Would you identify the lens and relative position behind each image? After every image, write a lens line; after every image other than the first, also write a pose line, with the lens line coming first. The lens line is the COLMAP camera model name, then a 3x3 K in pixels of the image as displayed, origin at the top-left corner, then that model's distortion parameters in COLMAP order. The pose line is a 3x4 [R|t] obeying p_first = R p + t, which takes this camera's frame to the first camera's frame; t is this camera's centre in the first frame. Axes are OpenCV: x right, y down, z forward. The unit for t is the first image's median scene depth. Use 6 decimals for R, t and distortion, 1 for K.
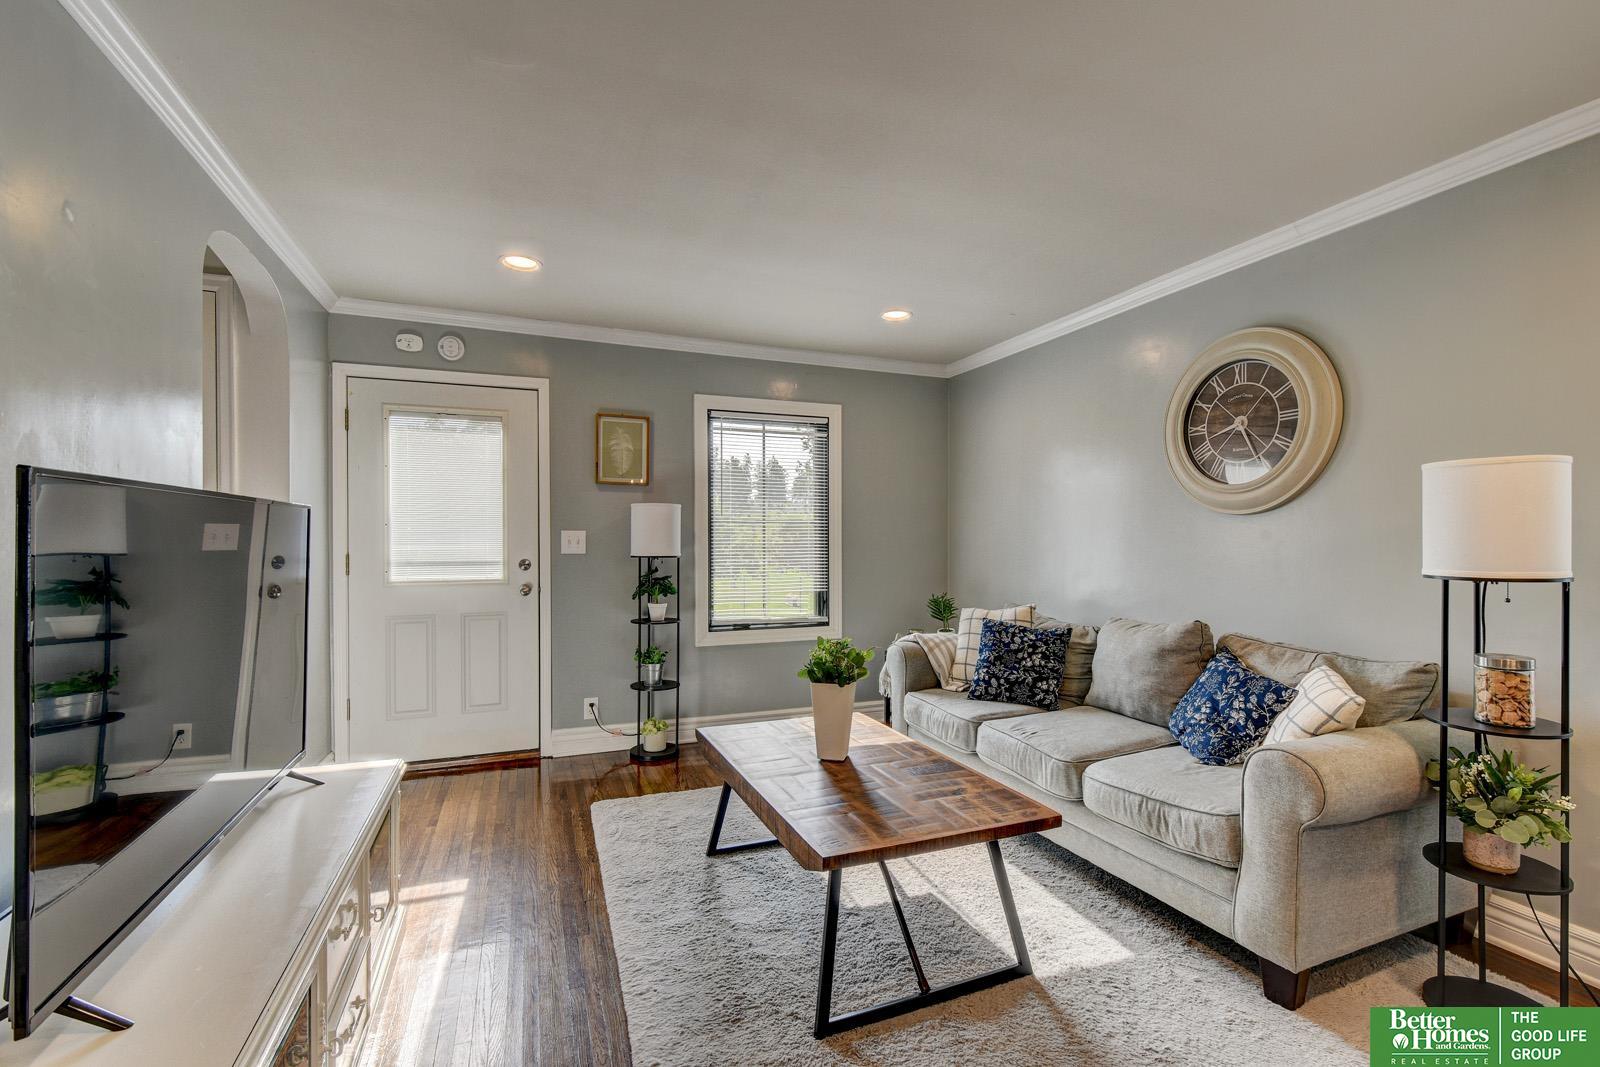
lens RADIAL K [[713.3, 0, 808.1], [0, 713.3, 535.1], [0, 0, 1]] dist [0.001351, -0.003979]
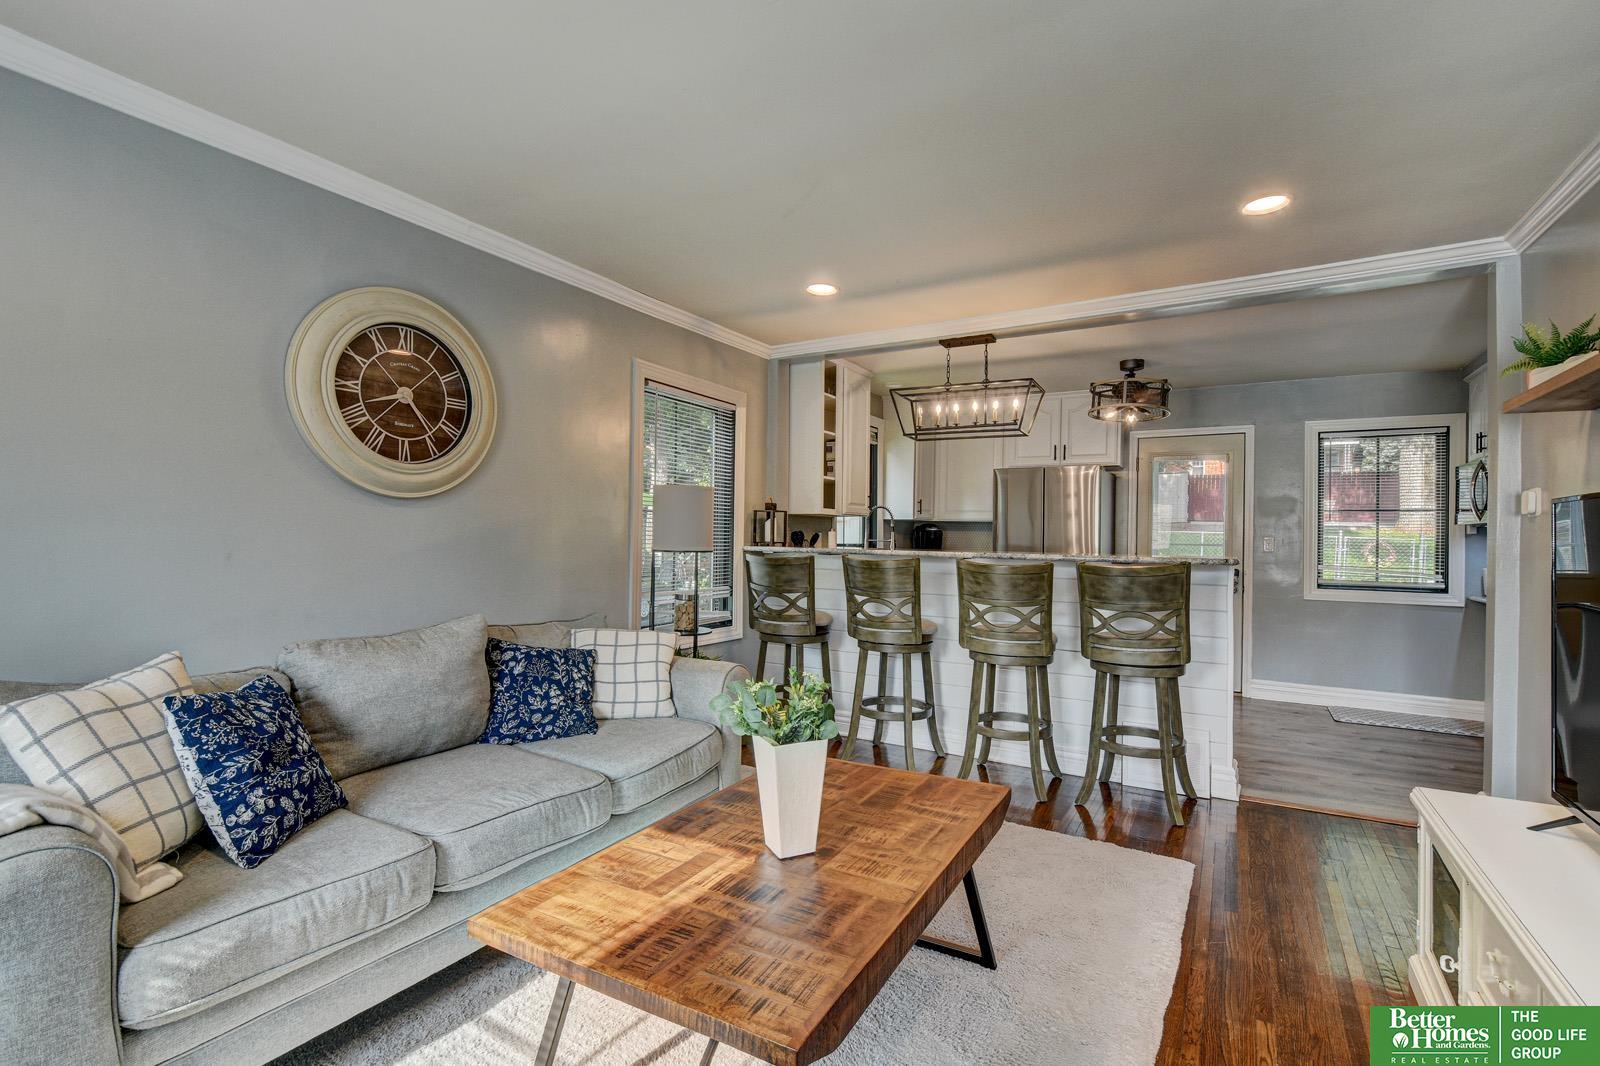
lens RADIAL K [[713.3, 0, 811.4], [0, 713.3, 538.7], [0, 0, 1]] dist [0.001351, -0.003979]
pose [[-0.605456, -0.012447, 0.795781, -0.361694], [-0.015846, 0.999868, 0.003583, 0.009553], [-0.795721, -0.010441, -0.605573, 0.992373]]
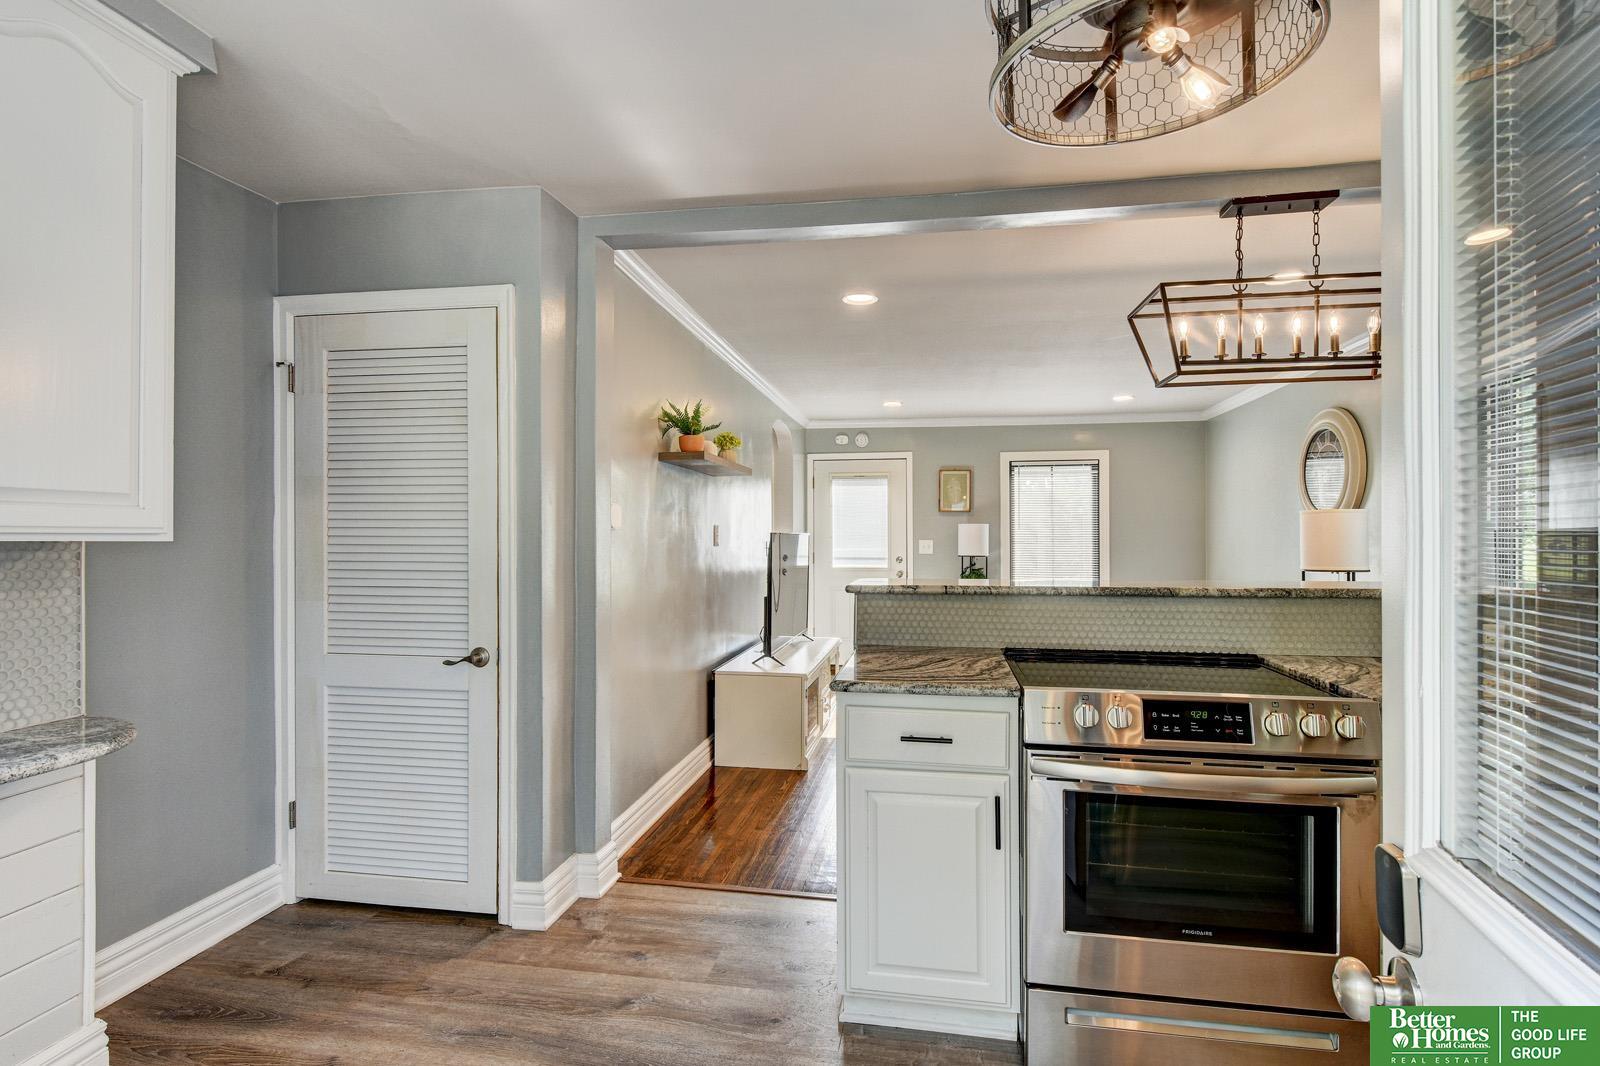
lens RADIAL K [[757.6, 0, 804.6], [0, 757.6, 538.6], [0, 0, 1]] dist [0.003110, -0.009015]
pose [[0.850924, 0.000500, -0.525289, 0.421910], [0.001370, 0.999994, 0.003170, -0.017839], [0.525287, -0.003417, 0.850918, -0.778479]]
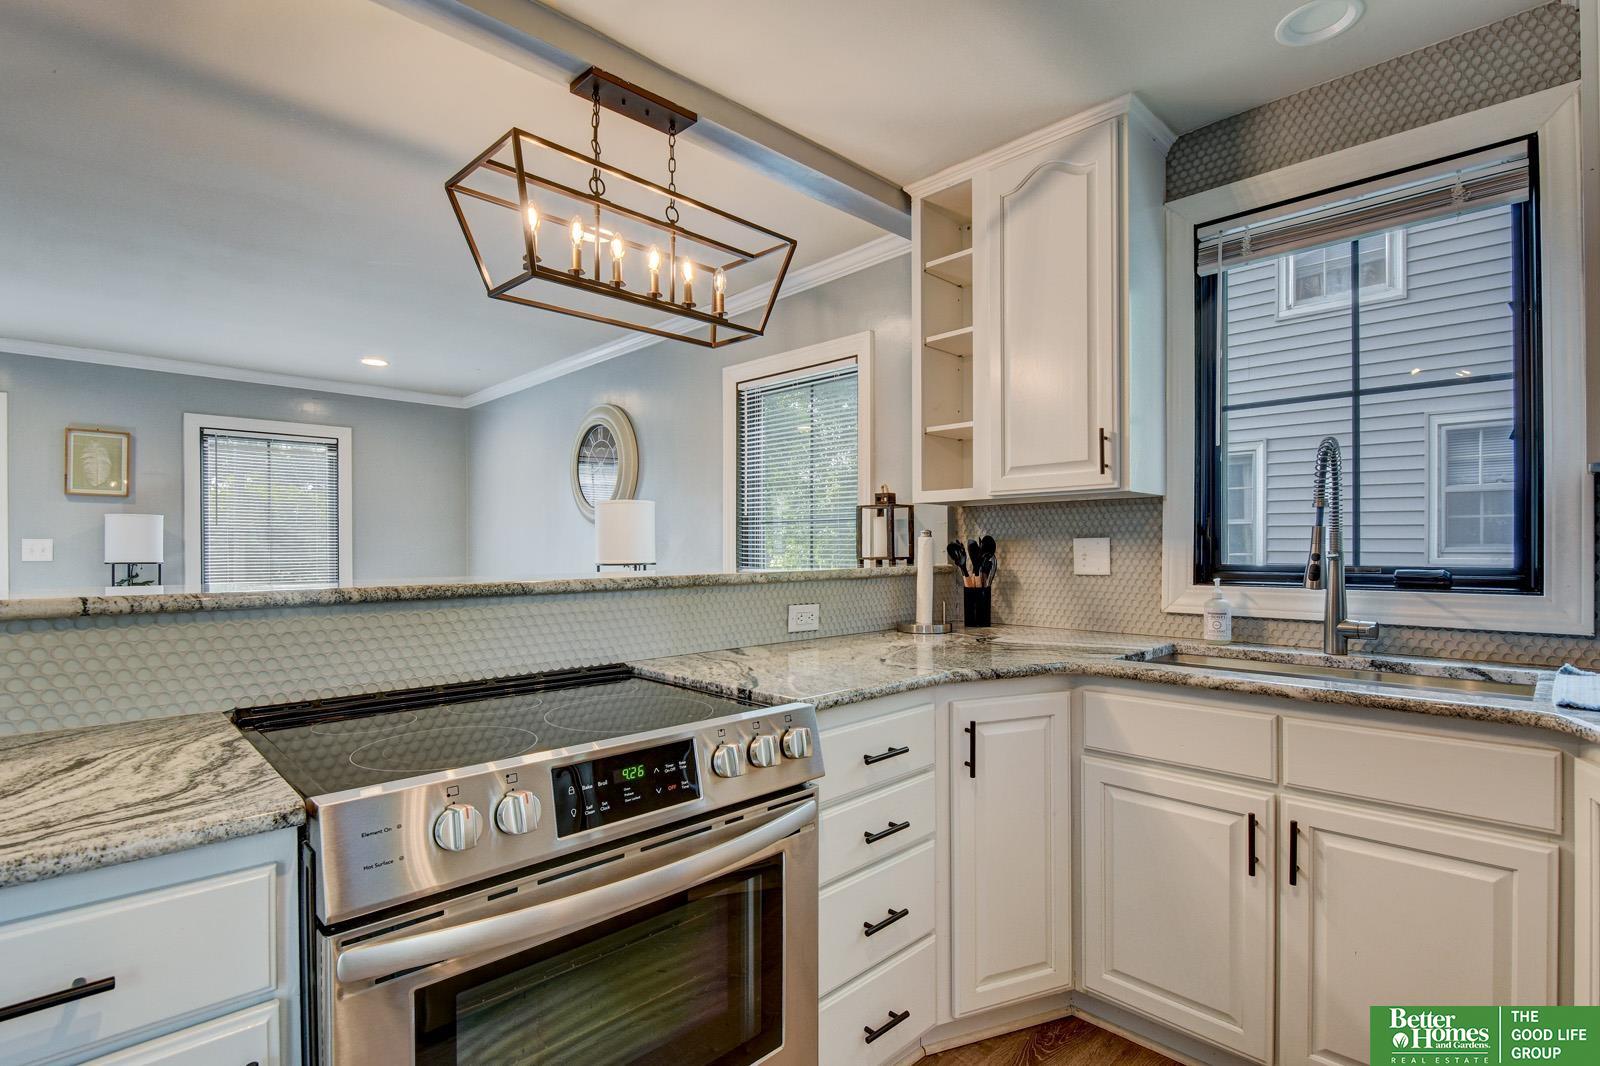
lens RADIAL K [[757.6, 0, 813.8], [0, 757.6, 550.7], [0, 0, 1]] dist [0.003110, -0.009015]
pose [[0.919449, -0.004407, 0.393185, 0.327531], [0.001349, 0.999967, 0.008055, 0.005379], [-0.393207, -0.006876, 0.919424, -0.537390]]
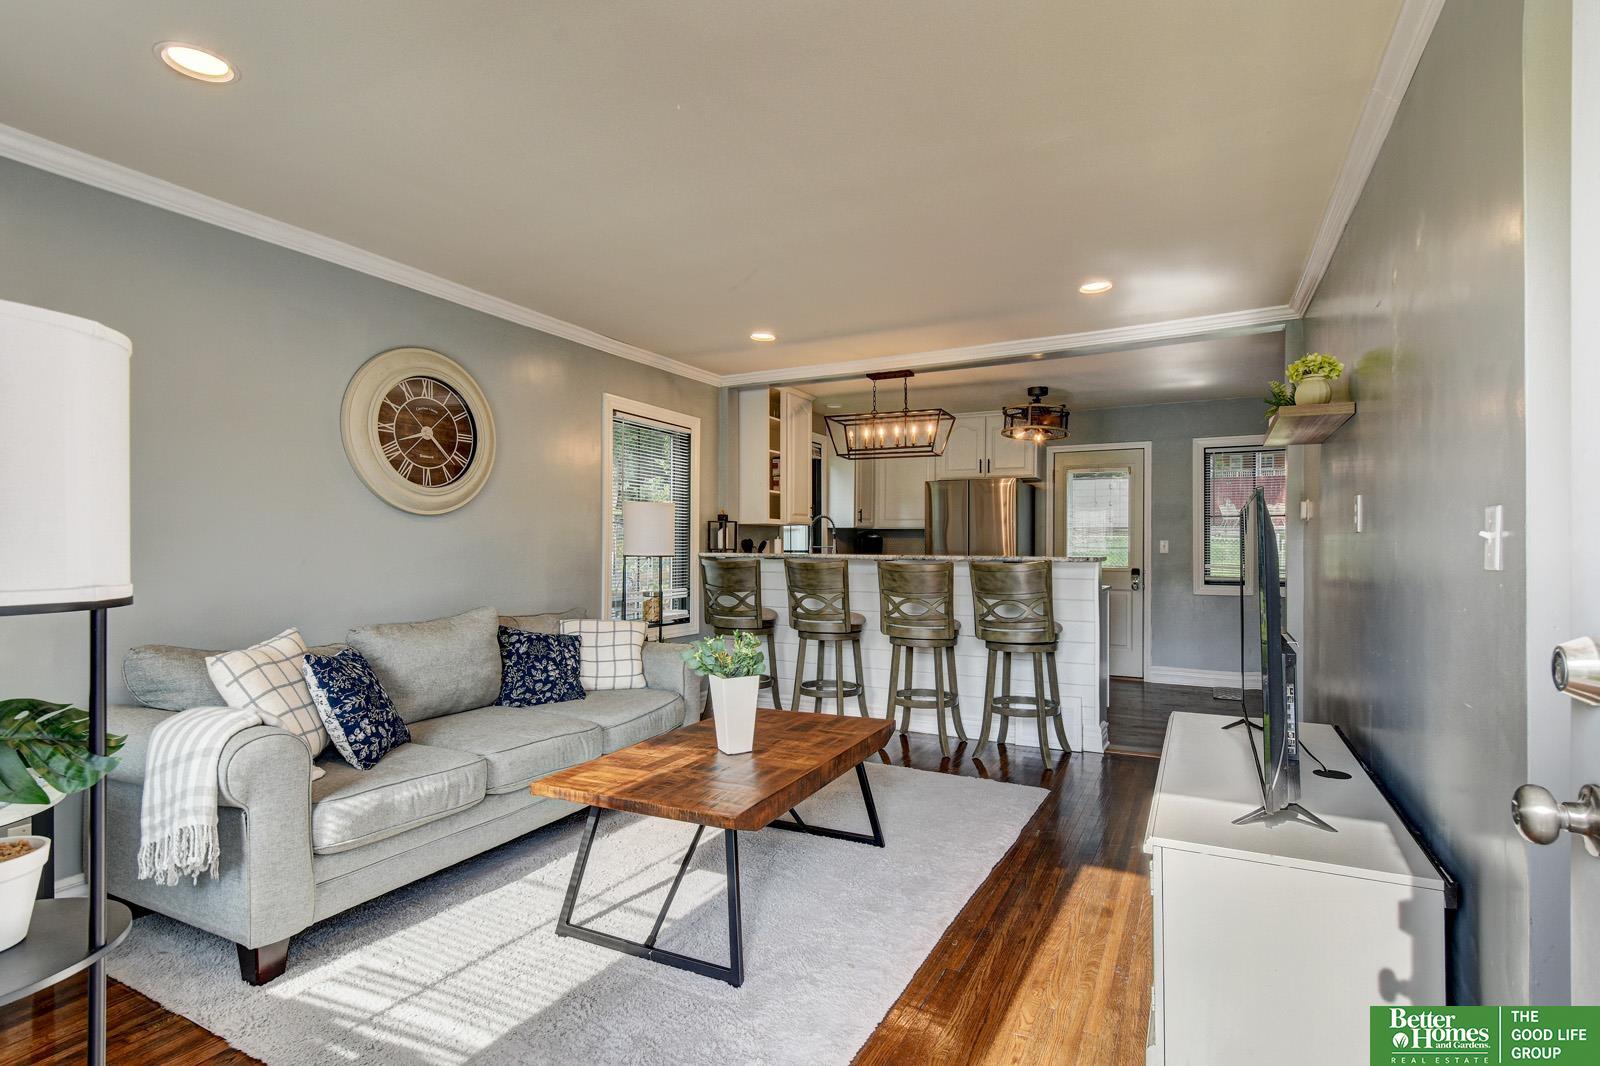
lens RADIAL K [[757.6, 0, 807.6], [0, 757.6, 543.7], [0, 0, 1]] dist [0.003110, -0.009015]
pose [[-0.644780, -0.000923, 0.764367, -0.600030], [-0.005176, 0.999982, -0.003159, 0.014857], [-0.764350, -0.005994, -0.644773, 1.145457]]
